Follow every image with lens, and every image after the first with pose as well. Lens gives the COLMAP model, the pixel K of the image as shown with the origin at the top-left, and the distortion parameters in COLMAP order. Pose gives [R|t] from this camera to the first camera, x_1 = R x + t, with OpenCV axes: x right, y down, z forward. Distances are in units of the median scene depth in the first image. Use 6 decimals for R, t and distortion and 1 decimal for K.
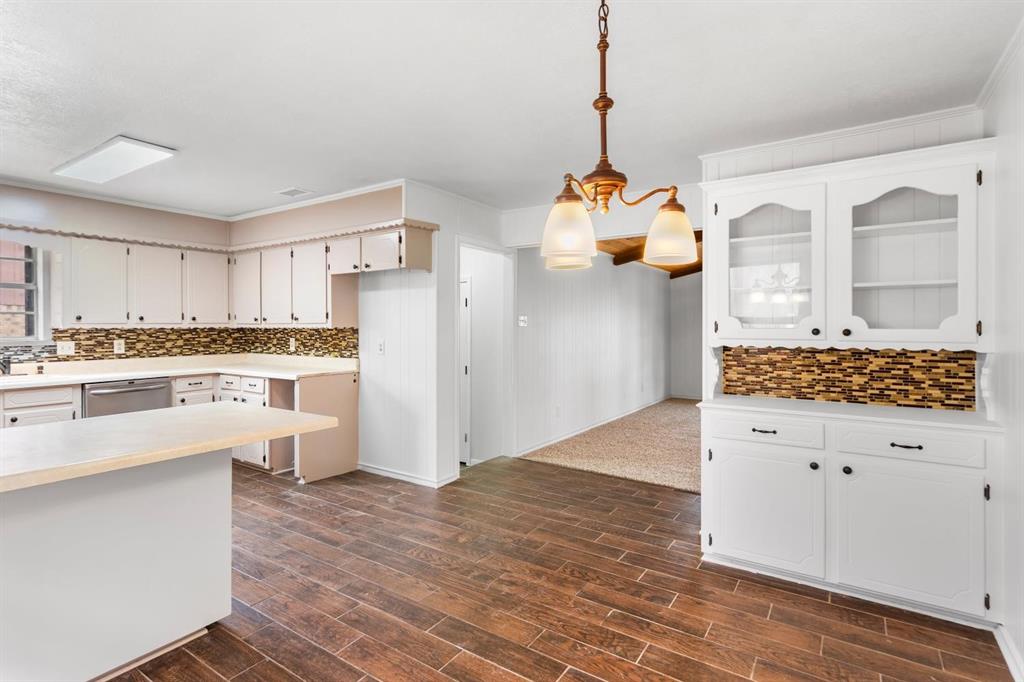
lens RADIAL K [[509.4, 0, 513.5], [0, 509.4, 324.6], [0, 0, 1]] dist [0.005067, 0.000138]
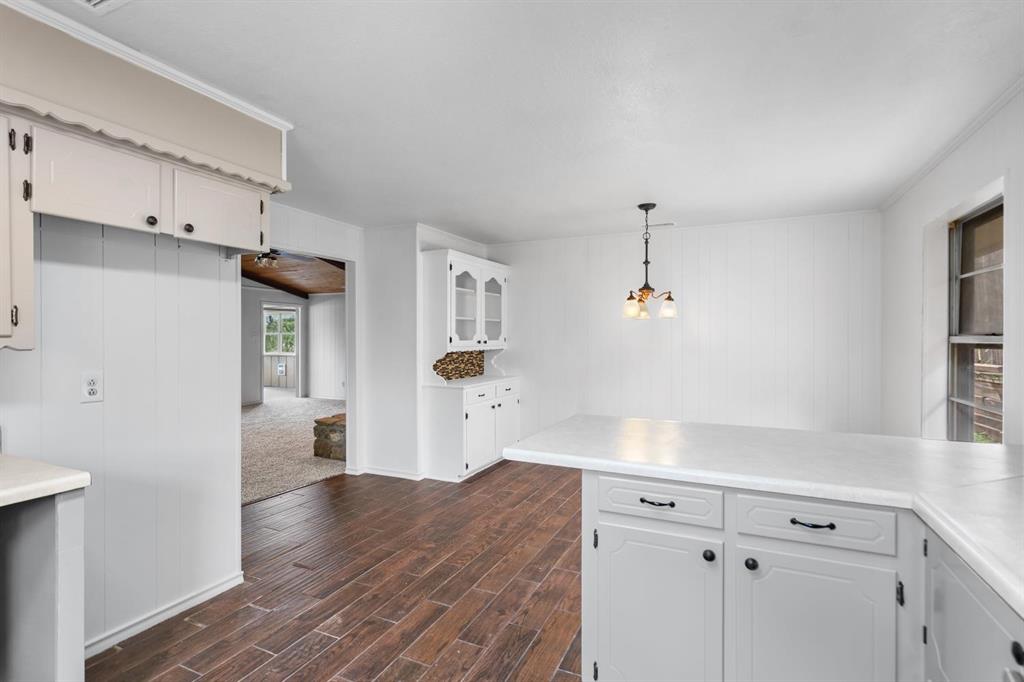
lens RADIAL K [[489.6, 0, 509.4], [0, 489.6, 341.3], [0, 0, 1]] dist [0.000279, -0.000060]
pose [[-0.144161, -0.007709, 0.989524, -1.216753], [-0.000793, 0.999970, 0.007675, -0.003102], [-0.989554, 0.000322, -0.144162, 1.081043]]
